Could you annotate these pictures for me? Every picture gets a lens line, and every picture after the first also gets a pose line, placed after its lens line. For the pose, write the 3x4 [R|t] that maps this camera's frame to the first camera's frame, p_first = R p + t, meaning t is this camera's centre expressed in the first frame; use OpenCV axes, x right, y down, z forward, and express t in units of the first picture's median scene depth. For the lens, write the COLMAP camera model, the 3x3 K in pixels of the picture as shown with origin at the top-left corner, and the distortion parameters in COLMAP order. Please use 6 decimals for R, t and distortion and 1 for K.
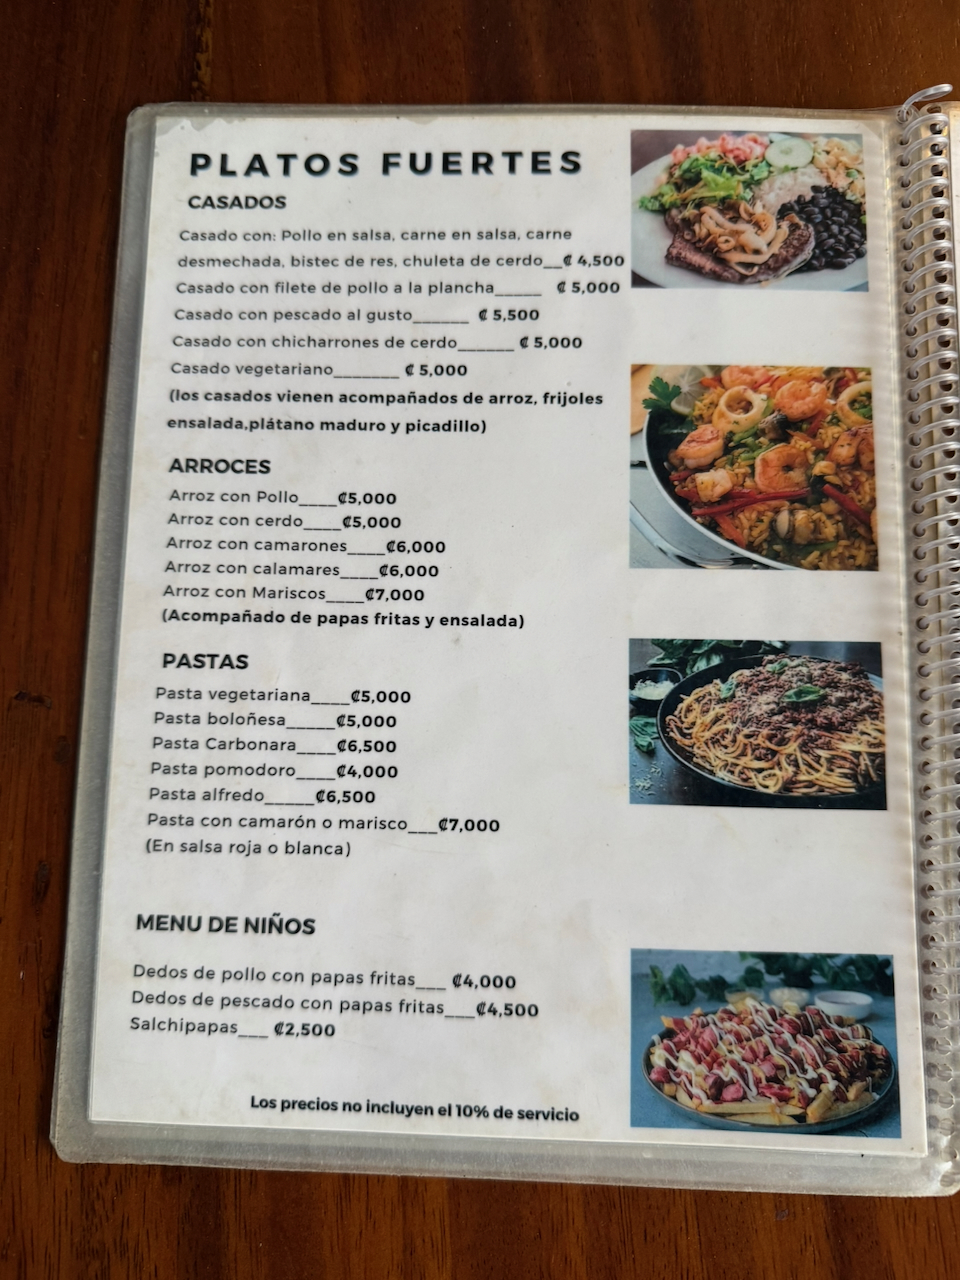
lens RADIAL K [[900.7, 0, 480.0], [0, 900.7, 640.0], [0, 0, 1]] dist [-0.050349, 0.019102]
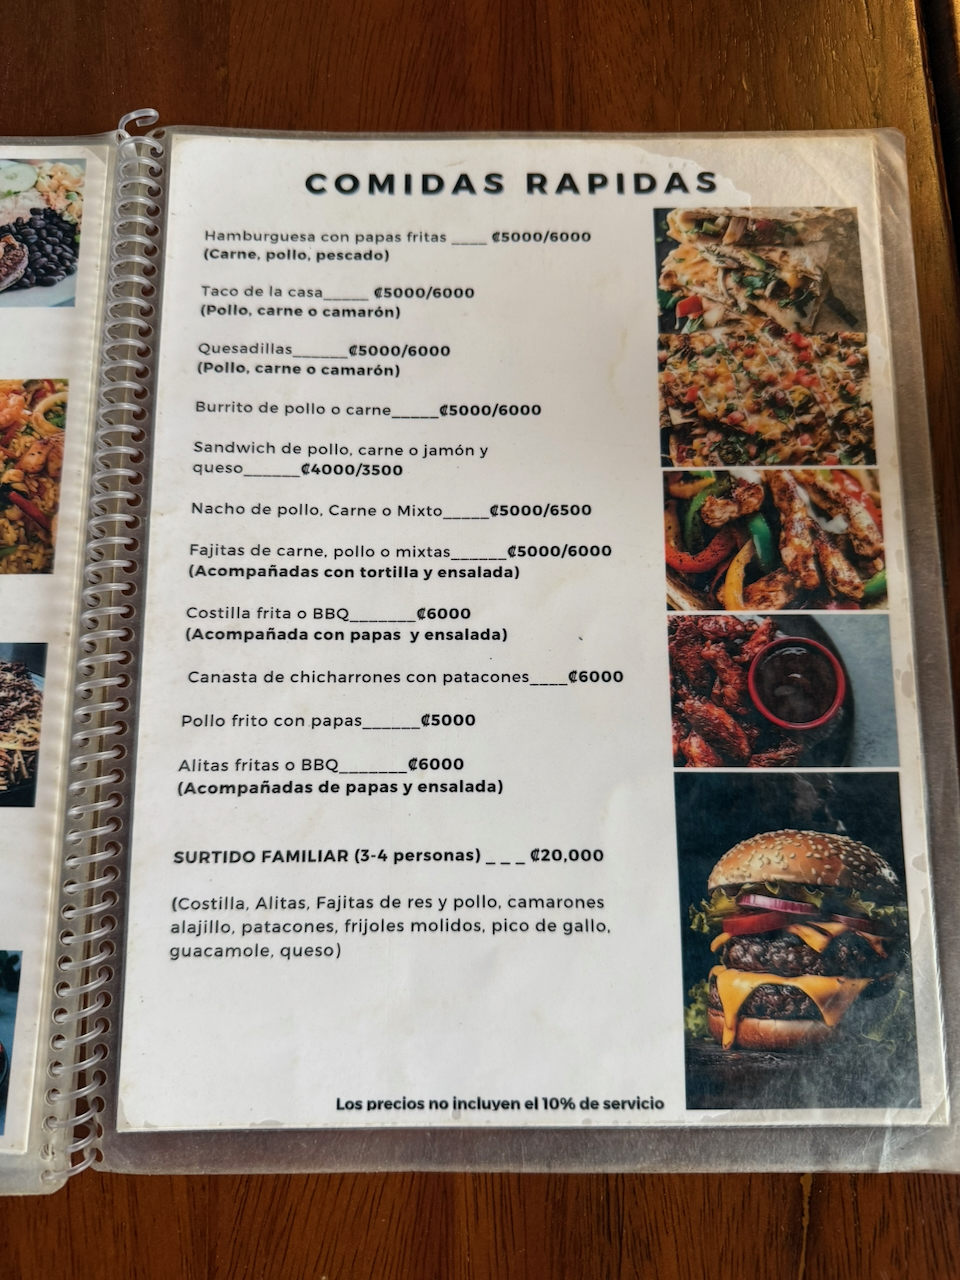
lens RADIAL K [[862.9, 0, 475.3], [0, 862.9, 645.0], [0, 0, 1]] dist [-0.041461, 0.012994]
pose [[0.999406, -0.015852, 0.030599, 0.882865], [0.016964, 0.999193, -0.036409, 0.047611], [-0.029997, 0.036907, 0.998868, 0.006391]]
